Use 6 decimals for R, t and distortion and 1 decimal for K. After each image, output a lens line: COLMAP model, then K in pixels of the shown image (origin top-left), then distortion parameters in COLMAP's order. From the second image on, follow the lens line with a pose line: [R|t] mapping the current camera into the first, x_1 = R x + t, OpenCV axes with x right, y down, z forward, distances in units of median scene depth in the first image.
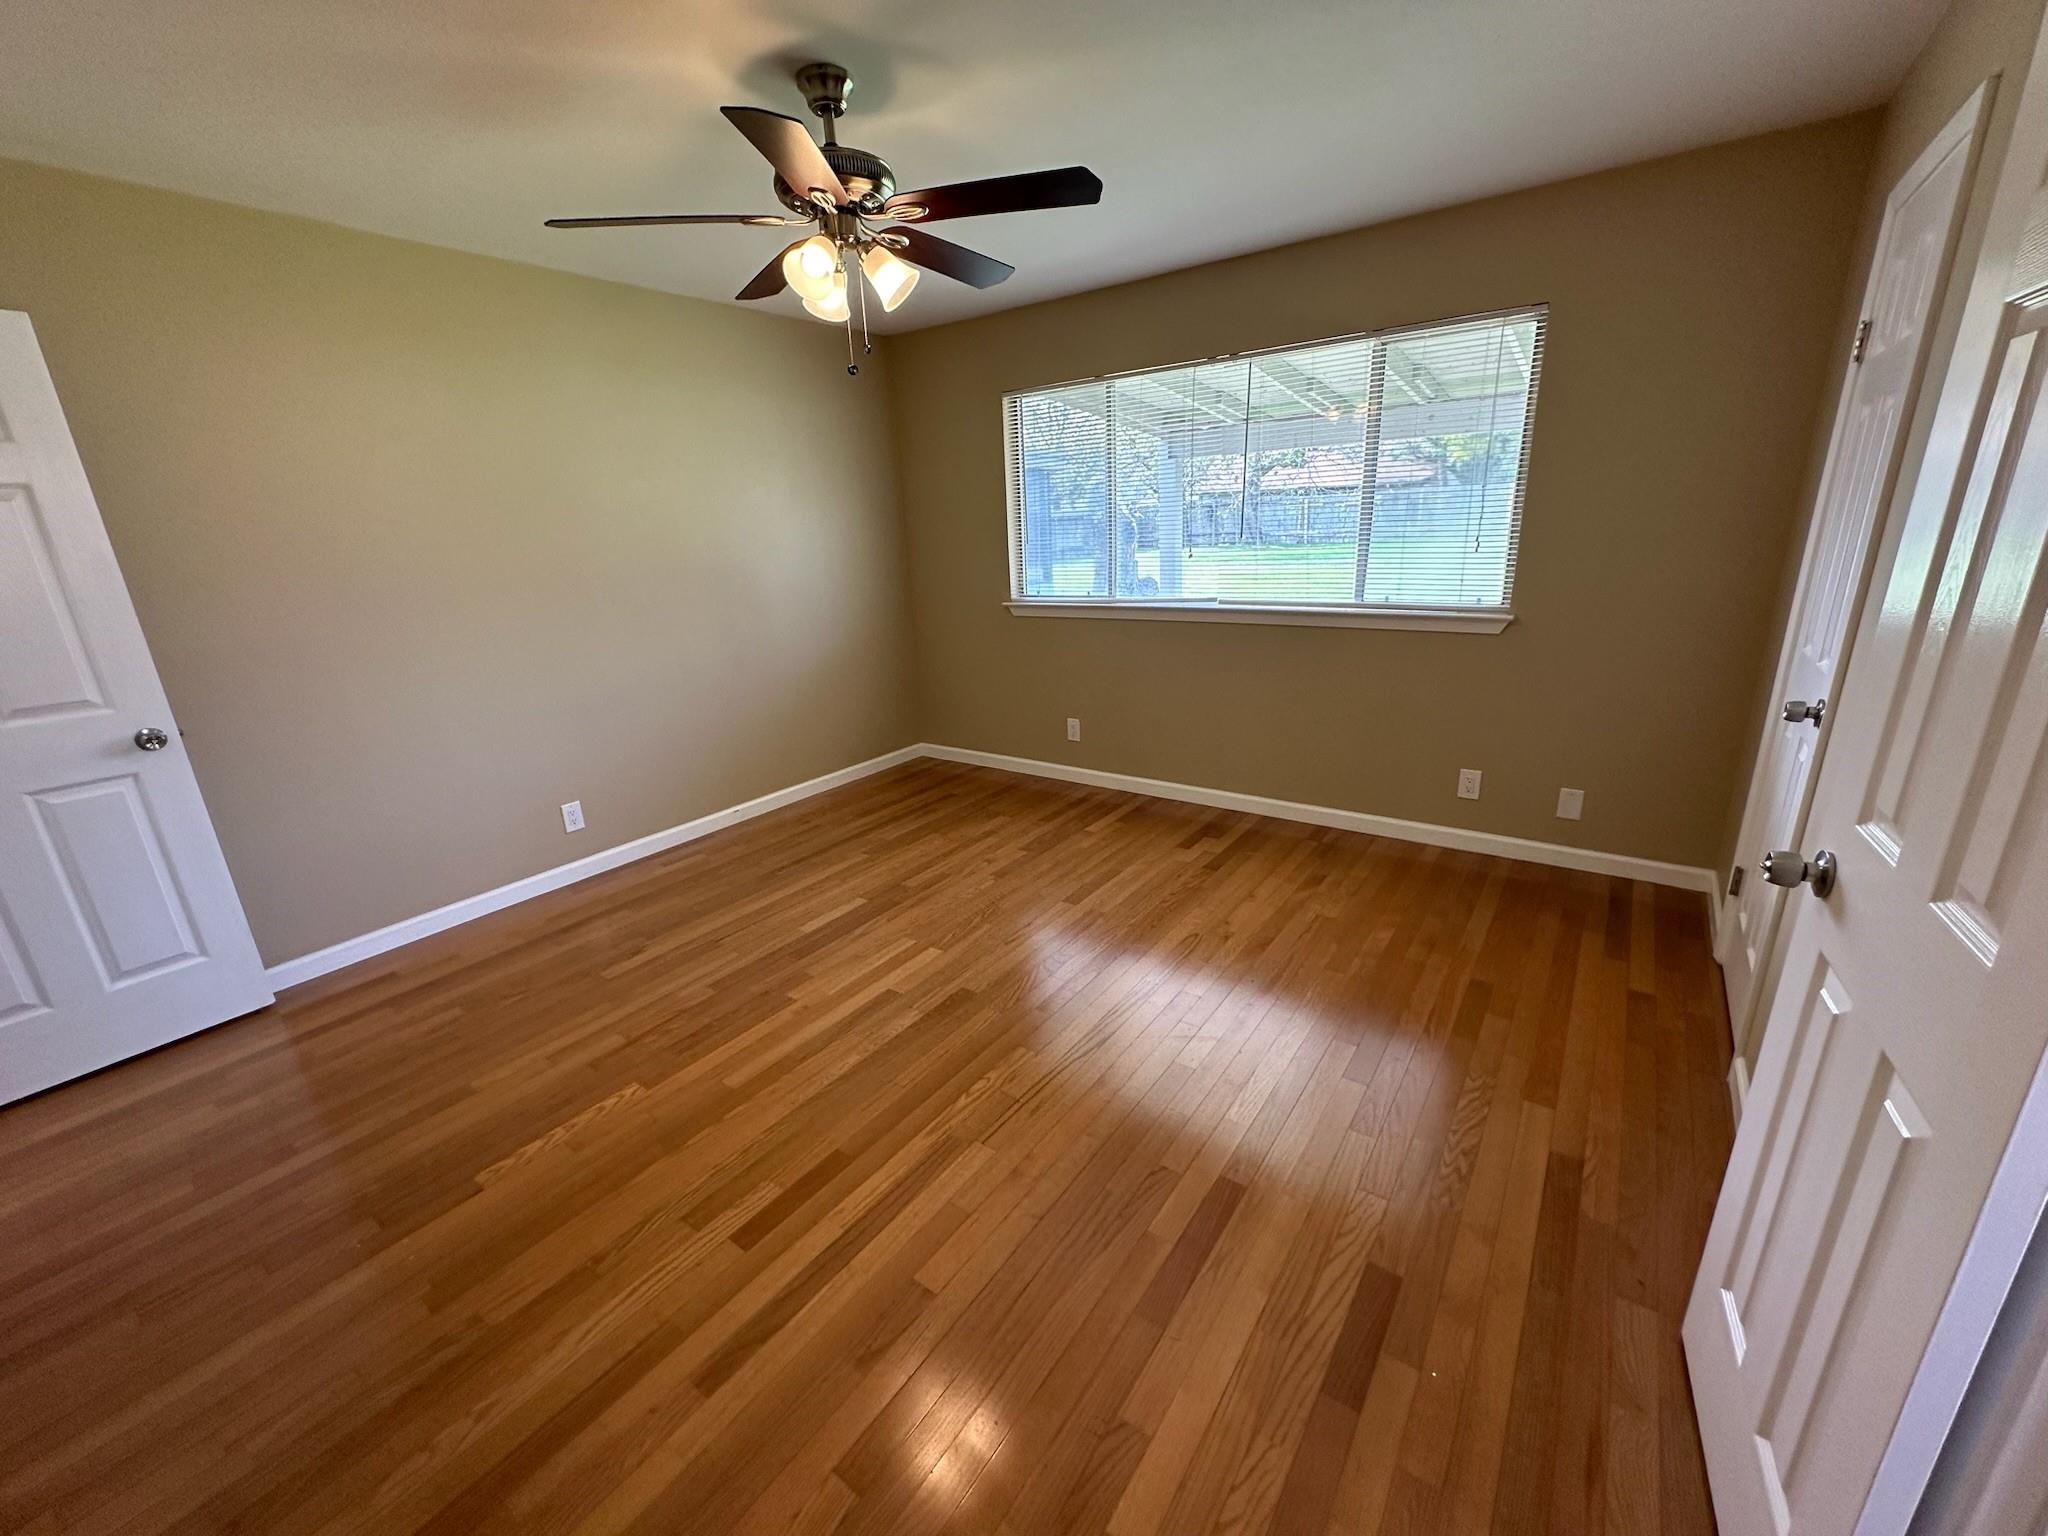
lens RADIAL K [[817.4, 0, 1024.2], [0, 817.4, 766.6], [0, 0, 1]] dist [-0.000979, -0.000098]
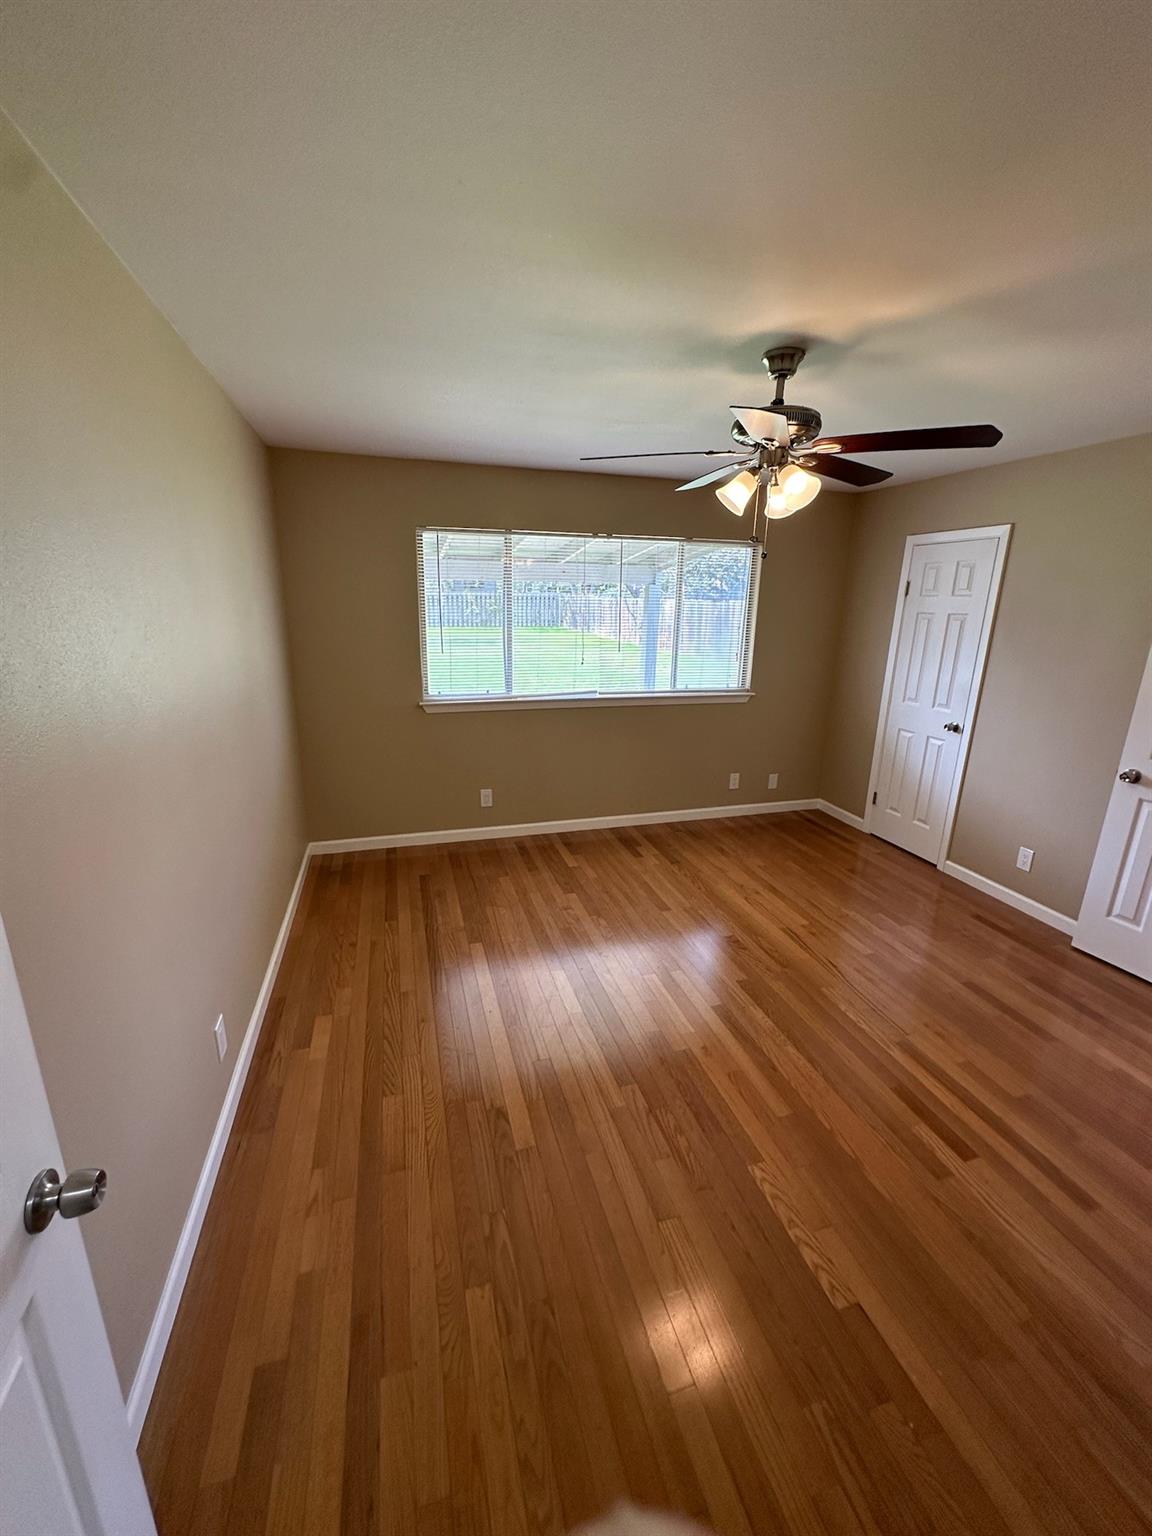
lens RADIAL K [[609.5, 0, 576.0], [0, 609.5, 768.0], [0, 0, 1]] dist [0.000530, -0.000241]
pose [[0.606105, -0.157116, 0.779712, -0.732642], [0.187042, 0.980960, 0.052273, -0.143025], [-0.773079, 0.114156, 0.623953, 0.375286]]
